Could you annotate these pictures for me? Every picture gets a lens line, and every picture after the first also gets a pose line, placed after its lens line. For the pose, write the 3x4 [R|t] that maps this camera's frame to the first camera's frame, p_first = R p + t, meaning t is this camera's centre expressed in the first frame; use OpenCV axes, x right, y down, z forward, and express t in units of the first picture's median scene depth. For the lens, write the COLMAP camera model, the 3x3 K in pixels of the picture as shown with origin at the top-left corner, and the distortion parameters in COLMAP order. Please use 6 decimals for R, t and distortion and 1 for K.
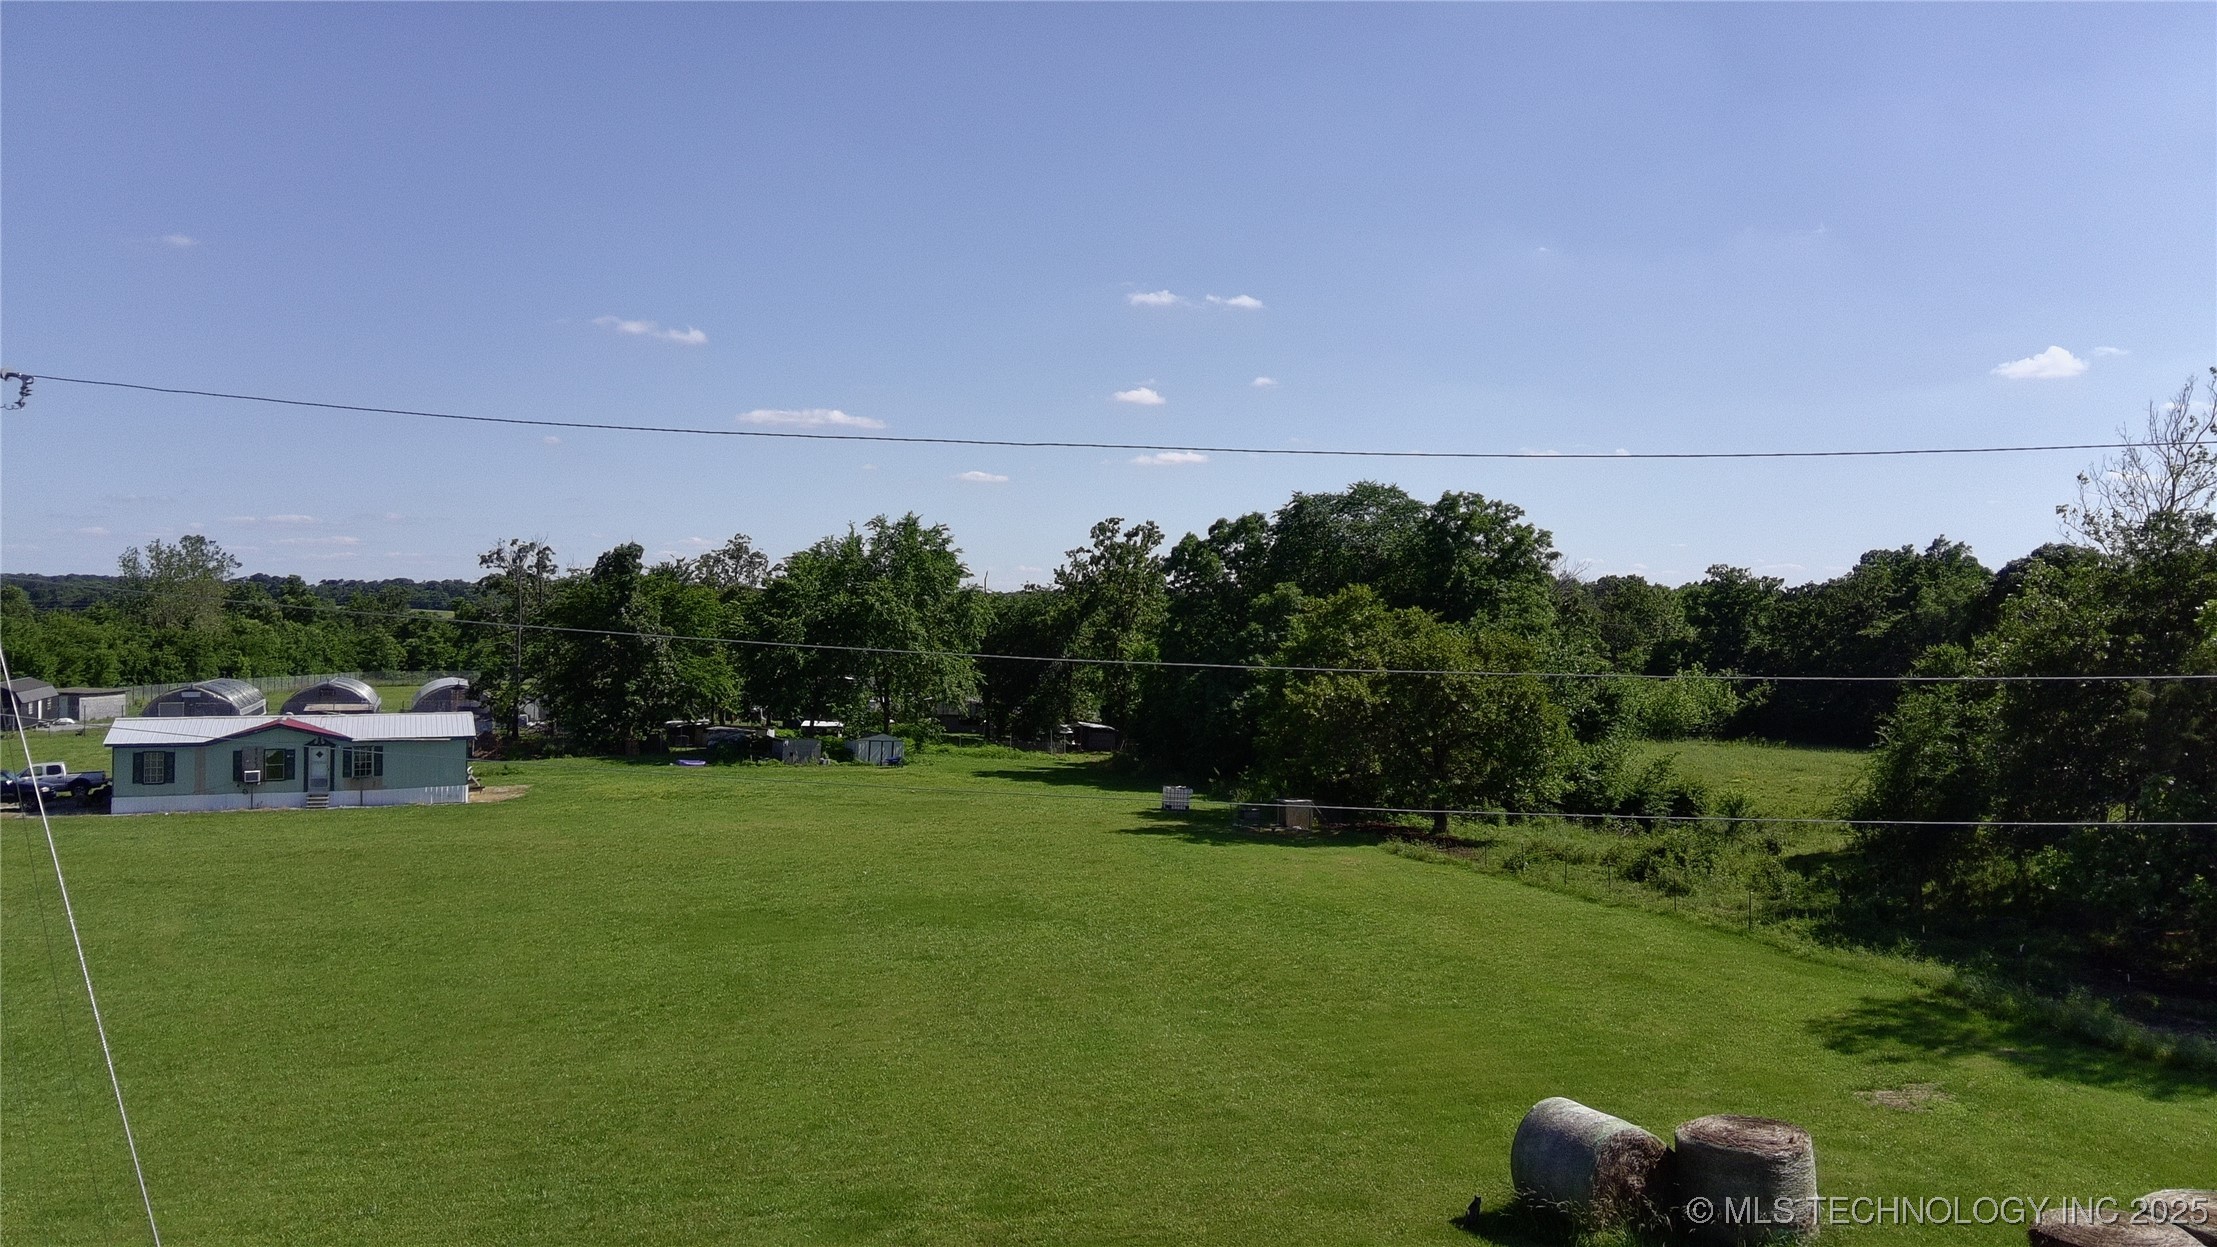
lens RADIAL K [[1826.6, 0, 1130.7], [0, 1826.6, 597.8], [0, 0, 1]] dist [0.121380, -0.202735]
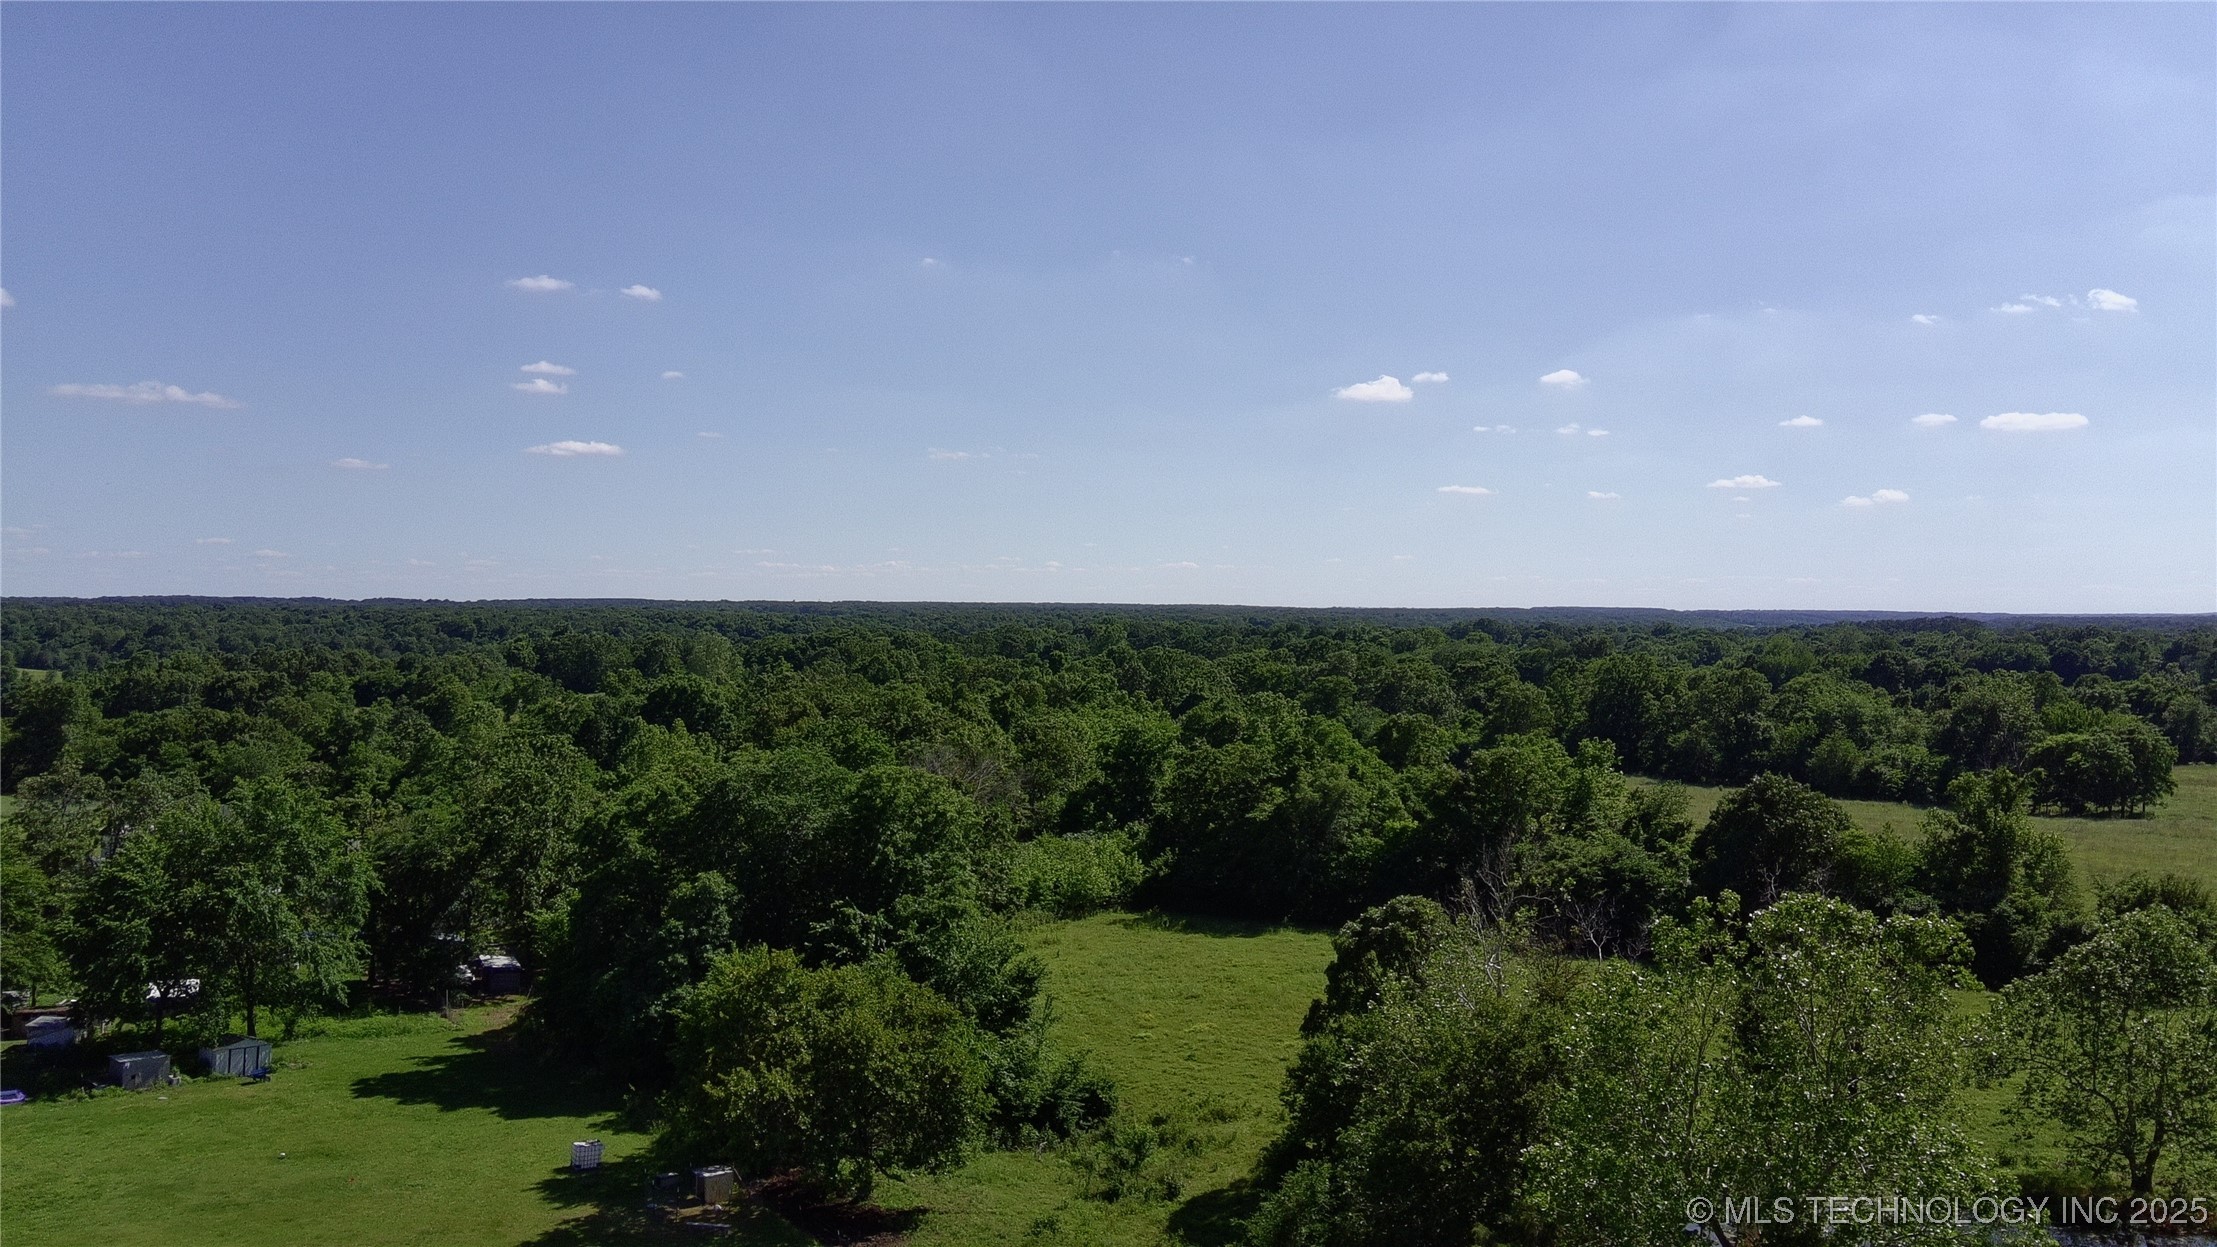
lens RADIAL K [[1826.6, 0, 1146.4], [0, 1826.6, 577.0], [0, 0, 1]] dist [0.121380, -0.202735]
pose [[0.949885, -0.002152, 0.312594, 0.000022], [0.004692, 0.999962, -0.007375, -0.119134], [-0.312566, 0.008472, 0.949858, -0.007324]]
